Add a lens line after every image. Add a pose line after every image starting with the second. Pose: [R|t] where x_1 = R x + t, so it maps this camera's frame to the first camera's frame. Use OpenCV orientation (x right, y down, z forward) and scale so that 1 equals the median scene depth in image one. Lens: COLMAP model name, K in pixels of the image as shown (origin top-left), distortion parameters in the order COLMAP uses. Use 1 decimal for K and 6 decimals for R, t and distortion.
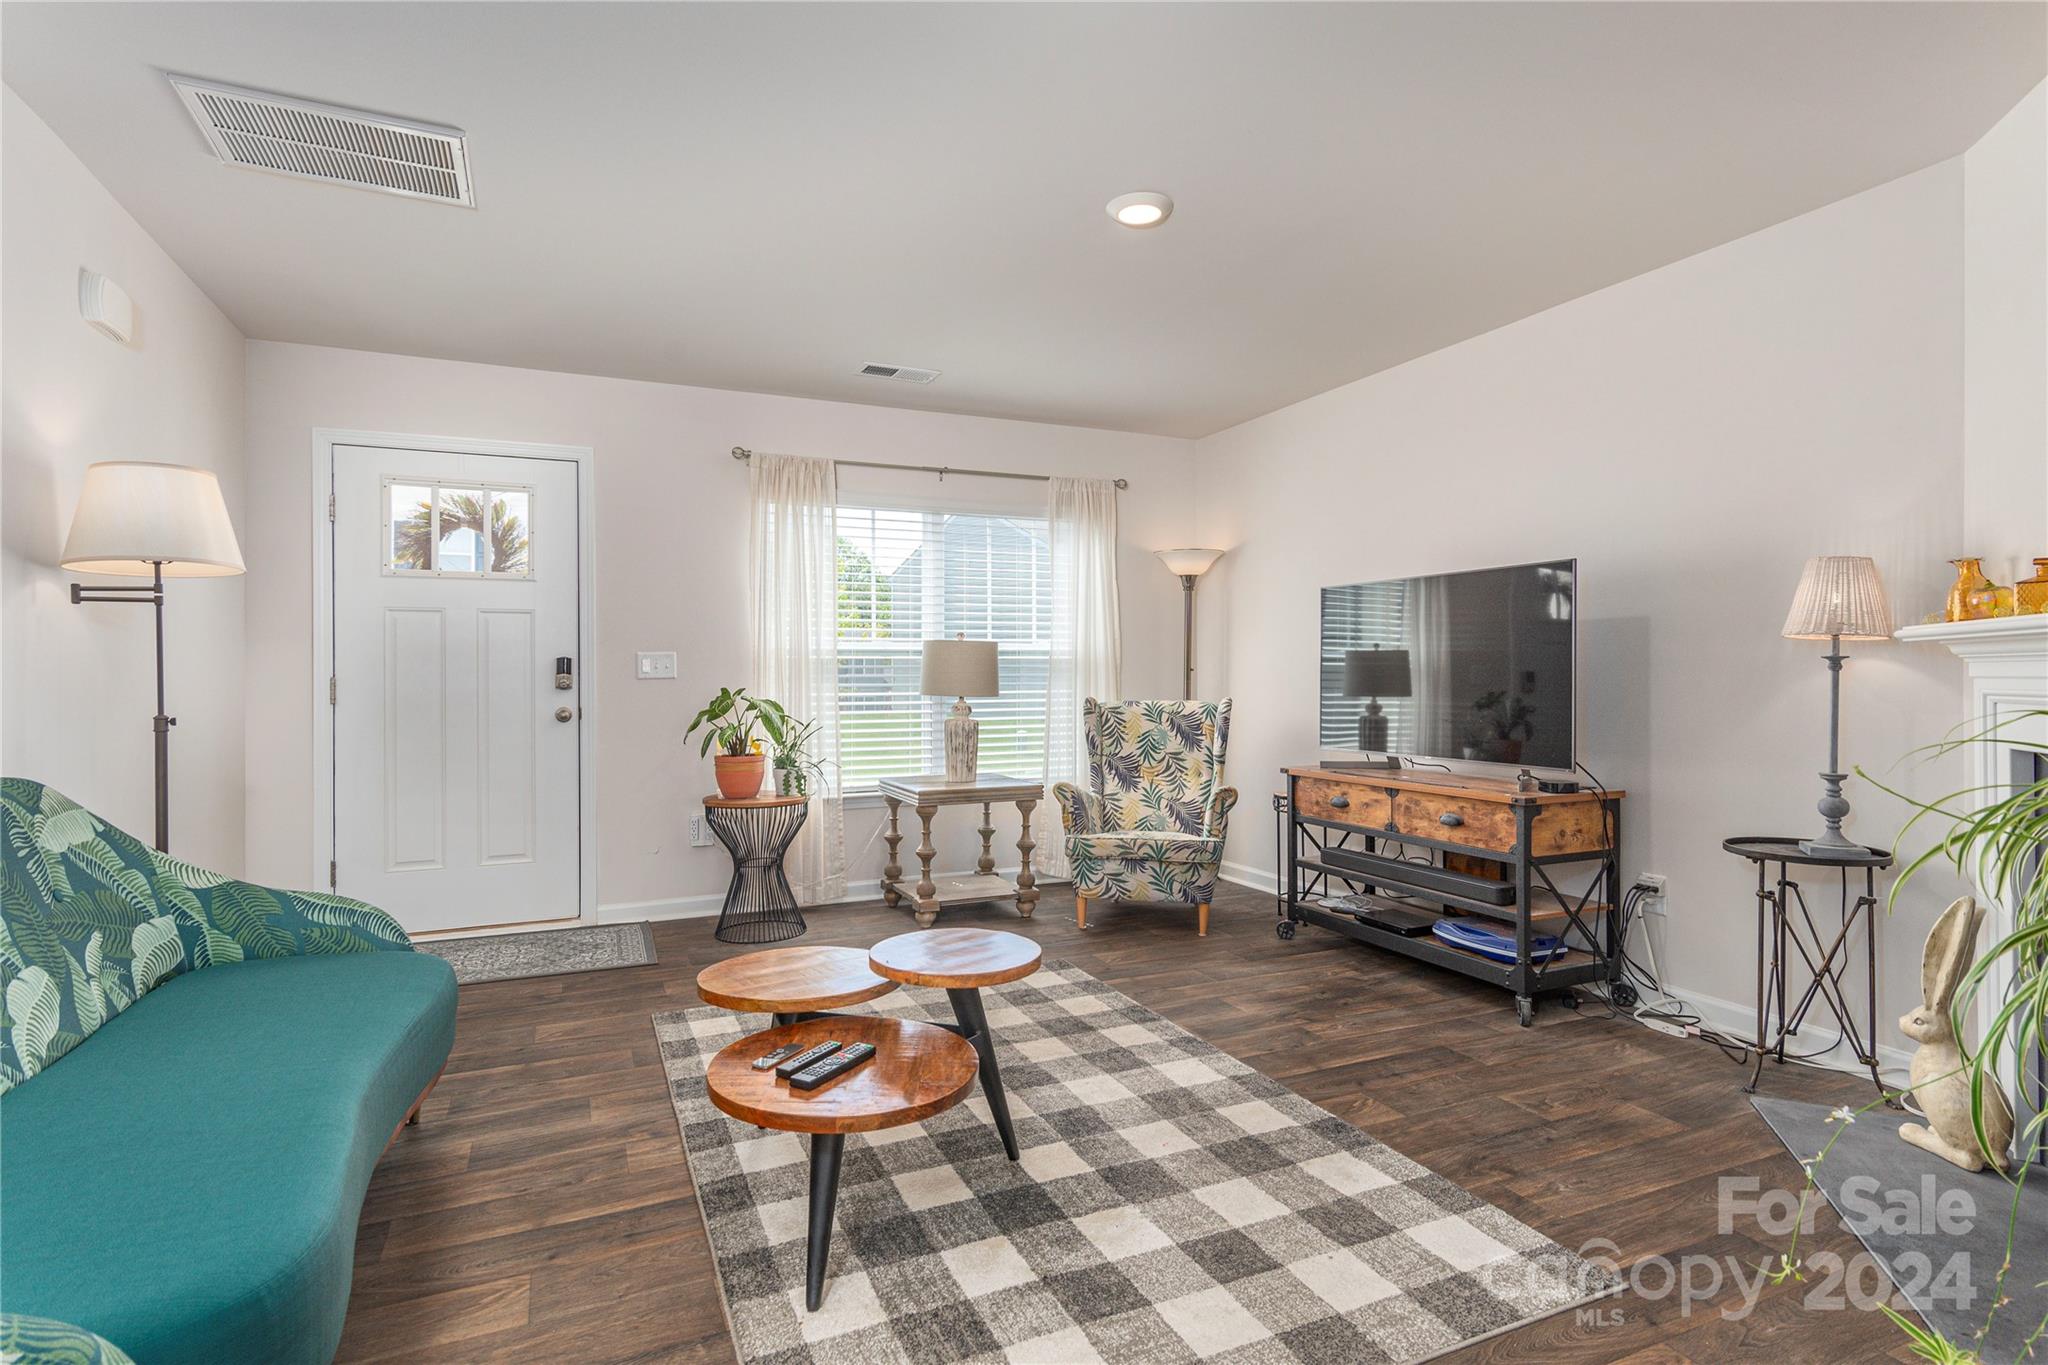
lens RADIAL K [[1035.3, 0, 1002.4], [0, 1035.3, 689.1], [0, 0, 1]] dist [0.010887, -0.001850]
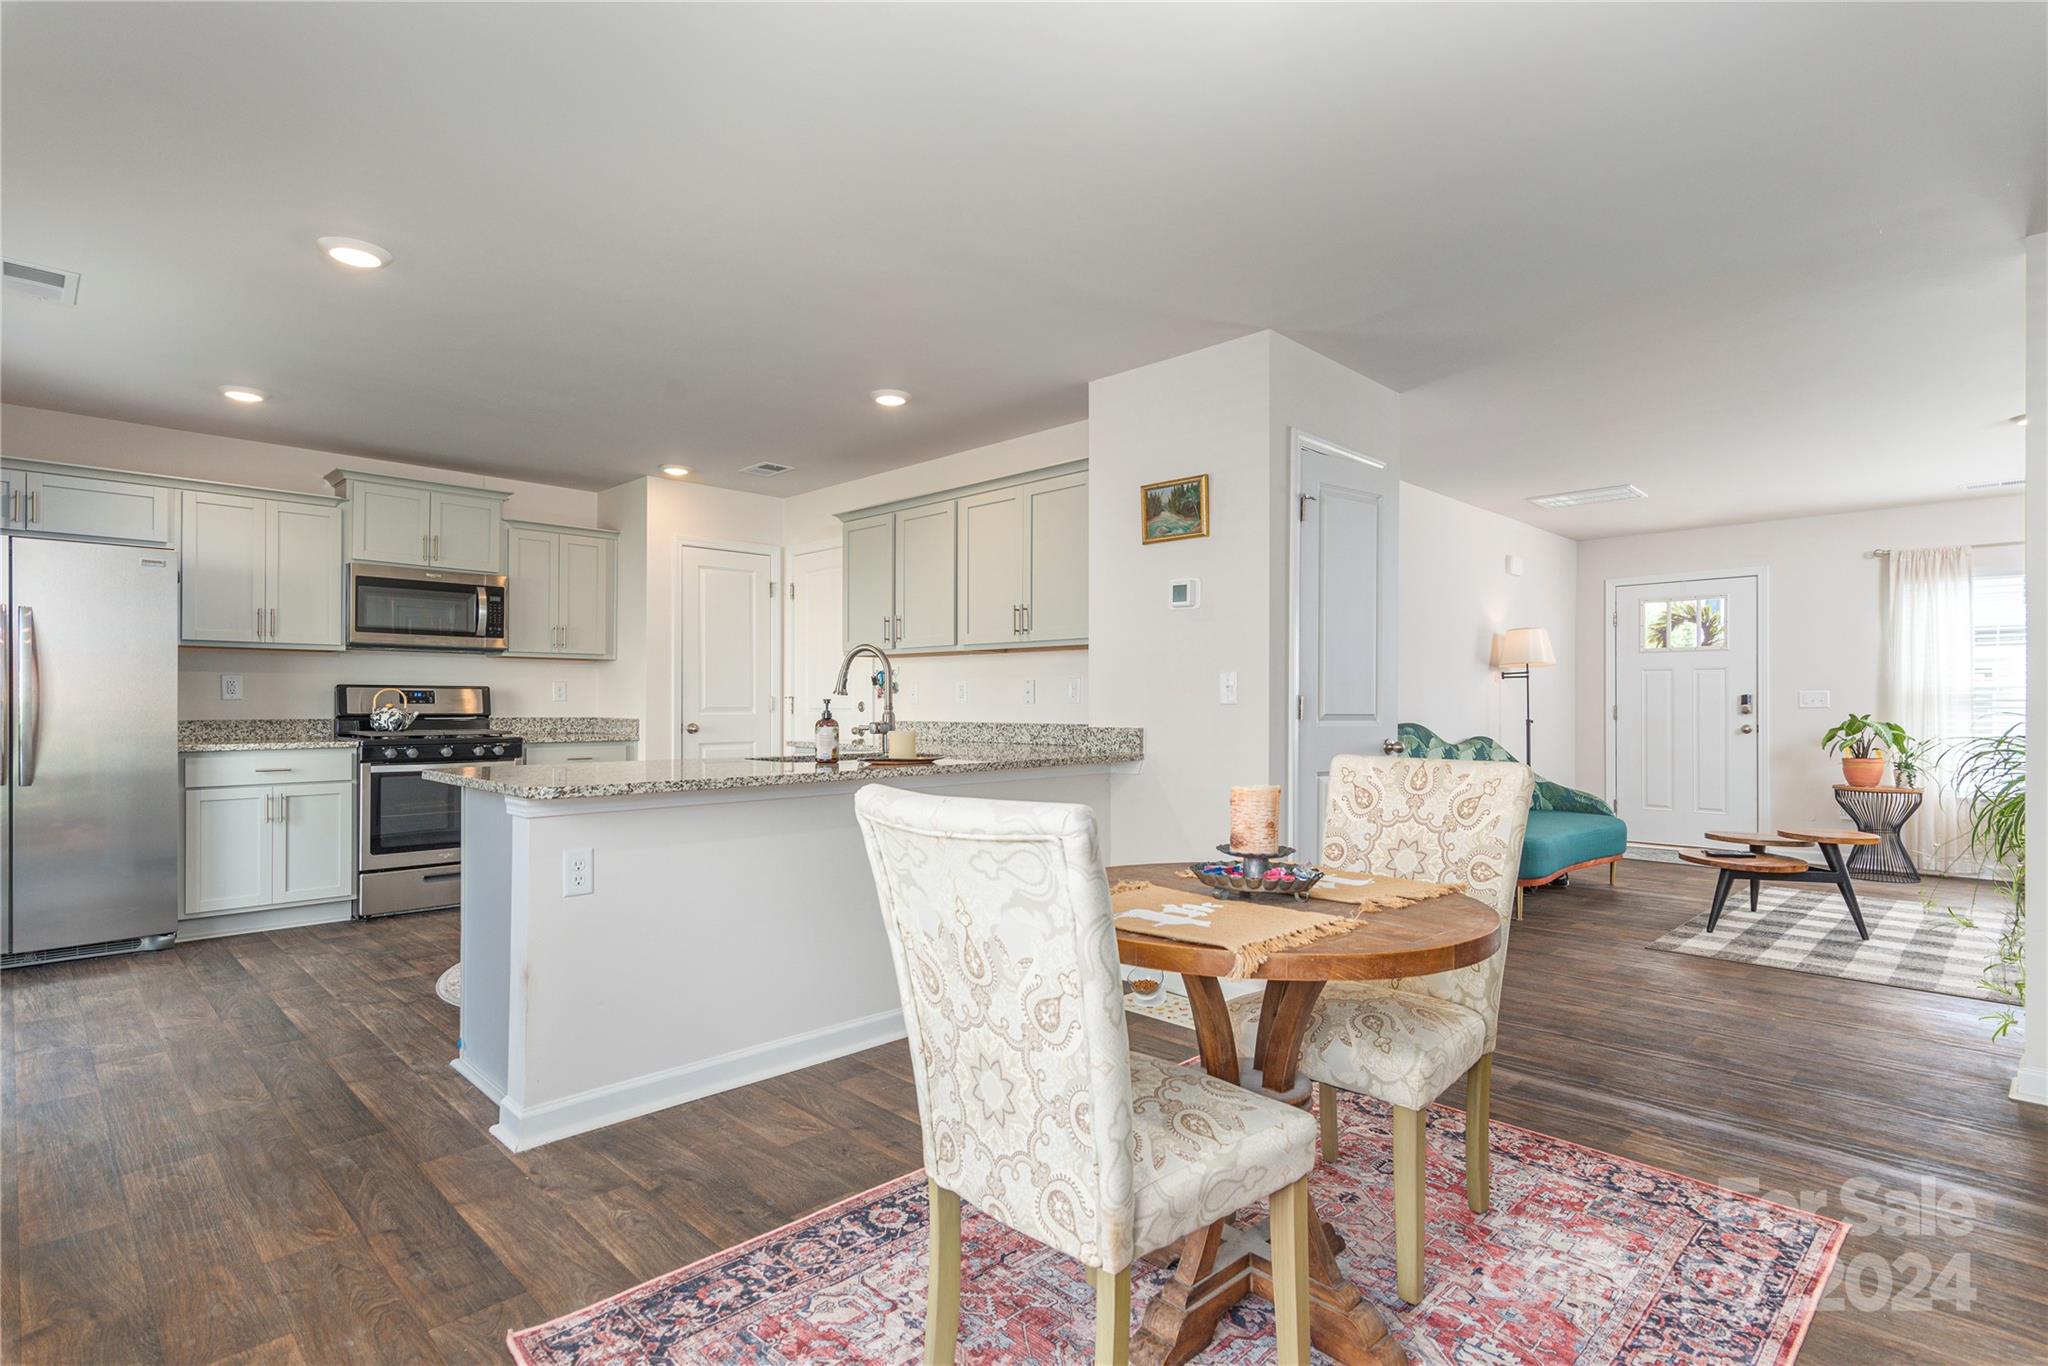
lens RADIAL K [[1035.3, 0, 1002.4], [0, 1035.3, 689.6], [0, 0, 1]] dist [0.010887, -0.001850]
pose [[0.368757, -0.009342, -0.929479, 0.819437], [-0.018264, 0.999684, -0.017293, 0.014447], [0.929346, 0.023353, 0.368470, -0.867214]]
